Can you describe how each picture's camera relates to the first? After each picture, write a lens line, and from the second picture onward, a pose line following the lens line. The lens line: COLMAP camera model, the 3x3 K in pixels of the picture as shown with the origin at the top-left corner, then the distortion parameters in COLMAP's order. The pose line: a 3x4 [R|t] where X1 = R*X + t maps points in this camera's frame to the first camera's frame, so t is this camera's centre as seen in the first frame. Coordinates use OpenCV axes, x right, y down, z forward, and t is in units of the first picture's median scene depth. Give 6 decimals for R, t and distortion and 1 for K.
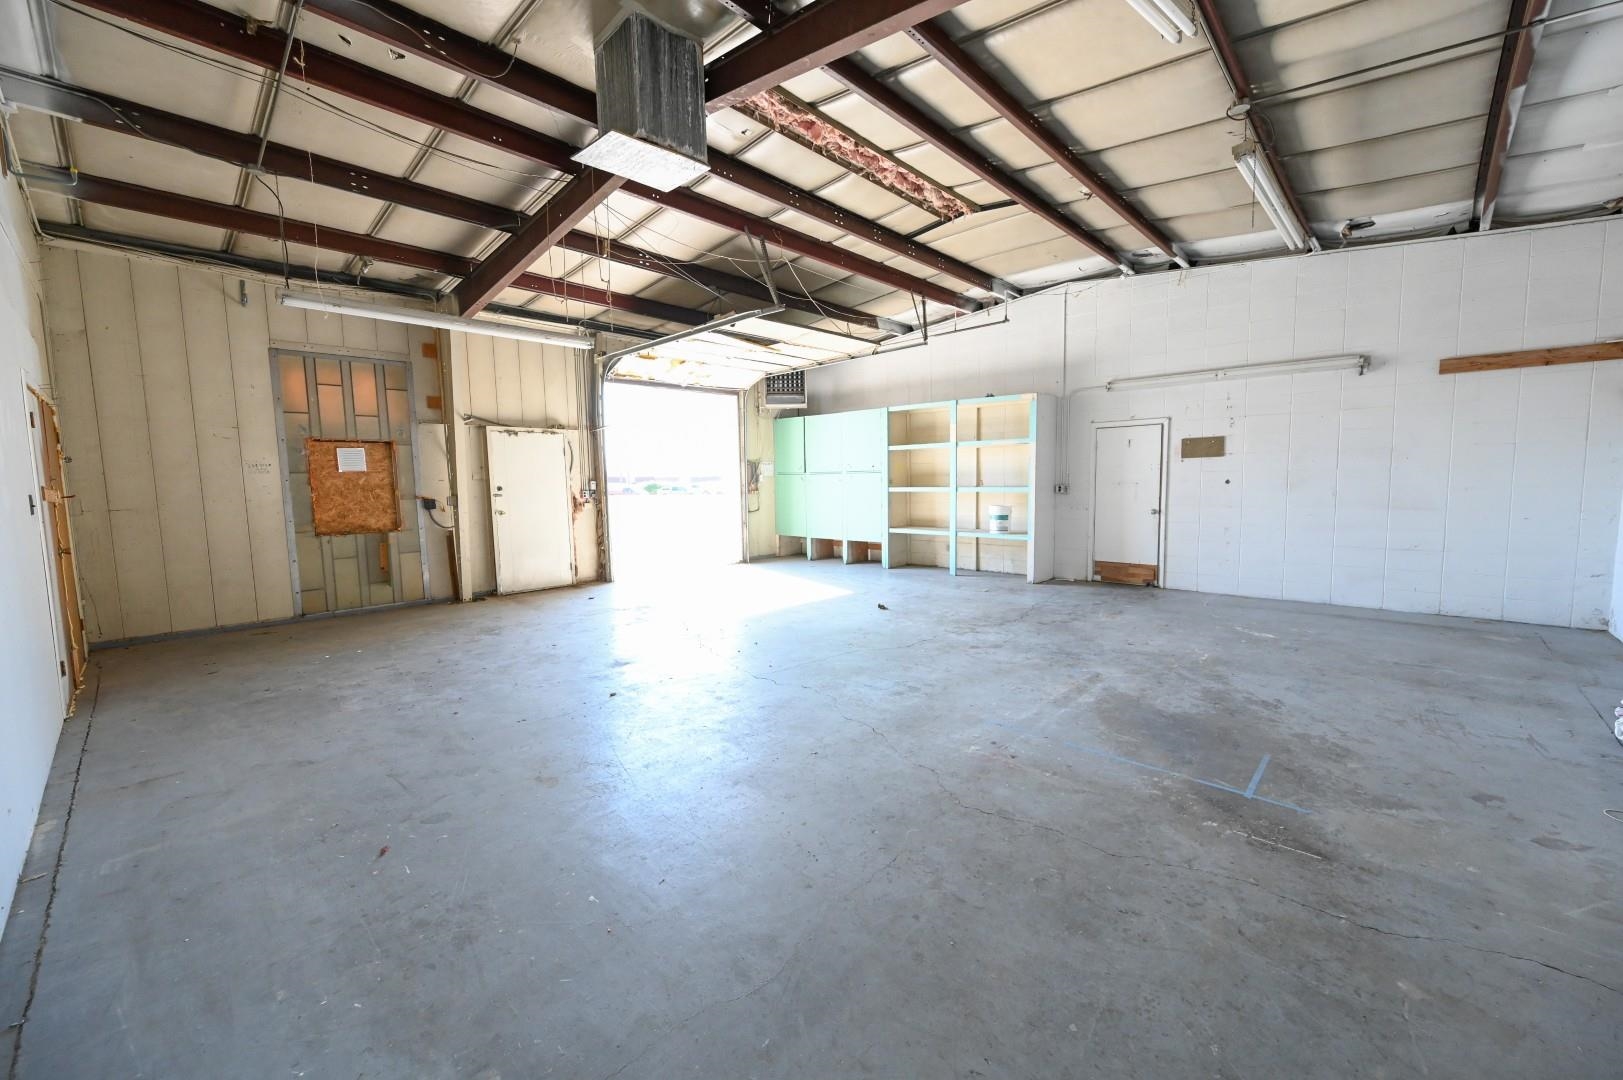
lens RADIAL K [[632.7, 0, 807.4], [0, 632.7, 535.6], [0, 0, 1]] dist [-0.003250, 0.001015]
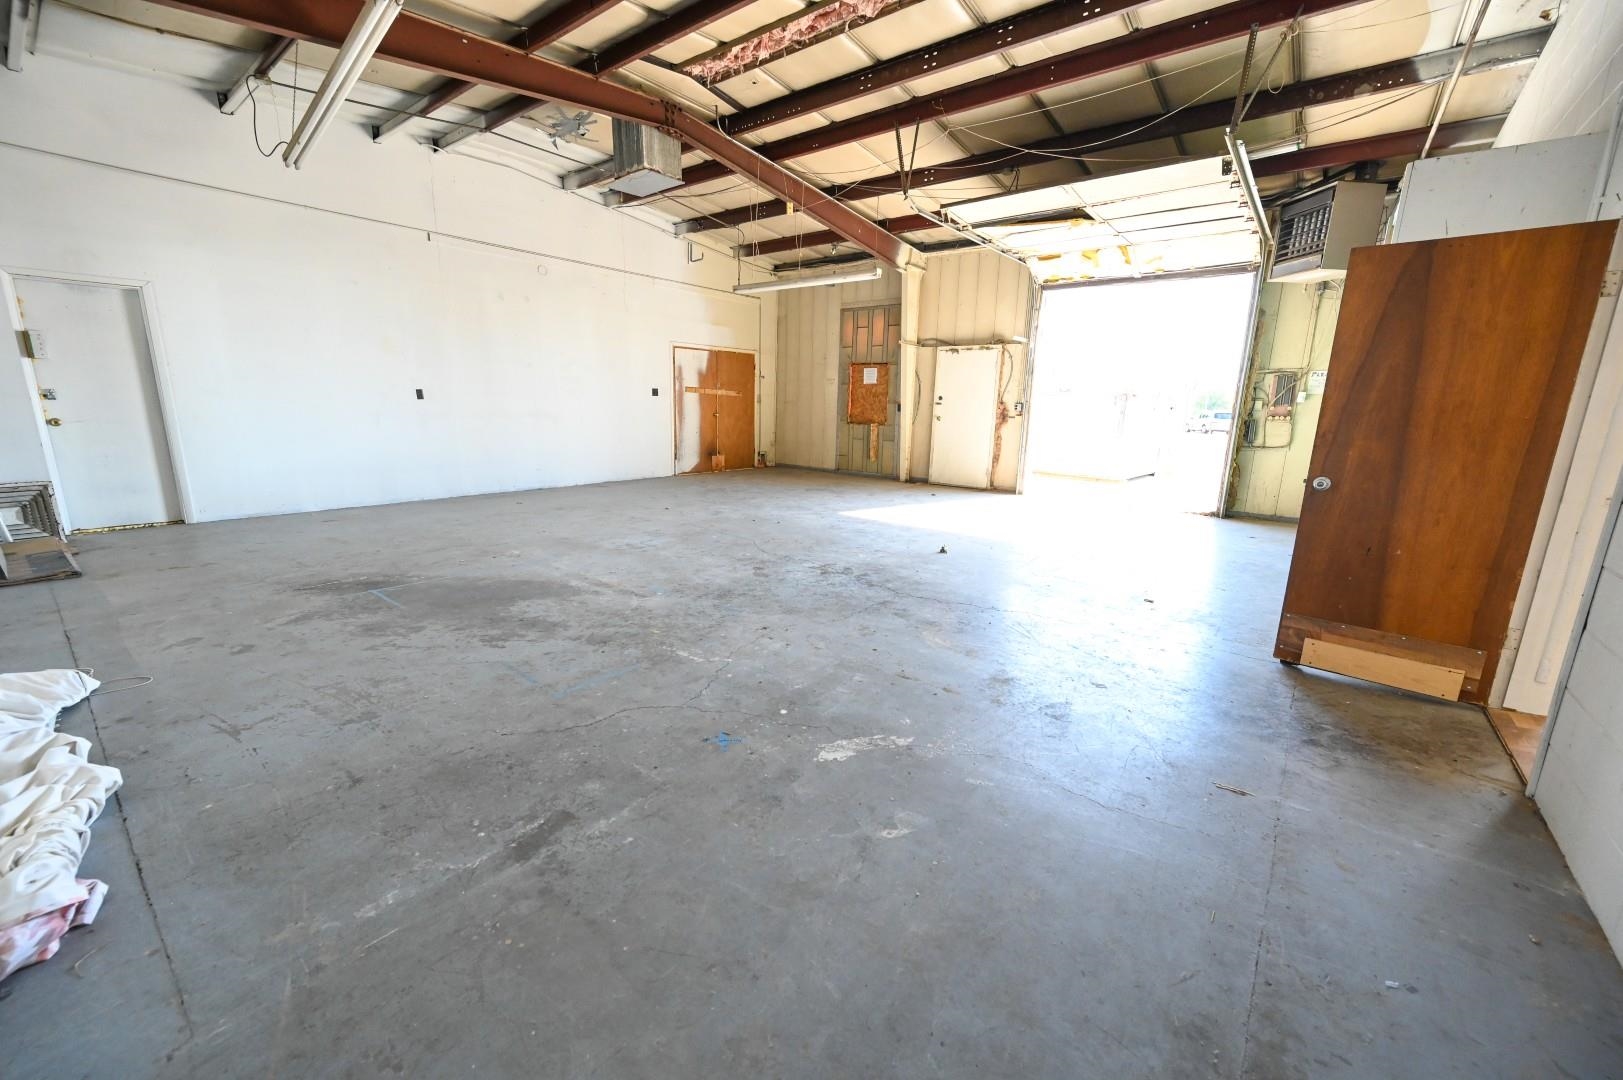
lens RADIAL K [[632.7, 0, 807.4], [0, 632.7, 535.6], [0, 0, 1]] dist [-0.003250, 0.001015]
pose [[0.093931, 0.225757, -0.969645, 1.383135], [-0.113988, 0.969985, 0.214794, -0.091274], [0.989032, 0.090352, 0.116846, 1.149375]]
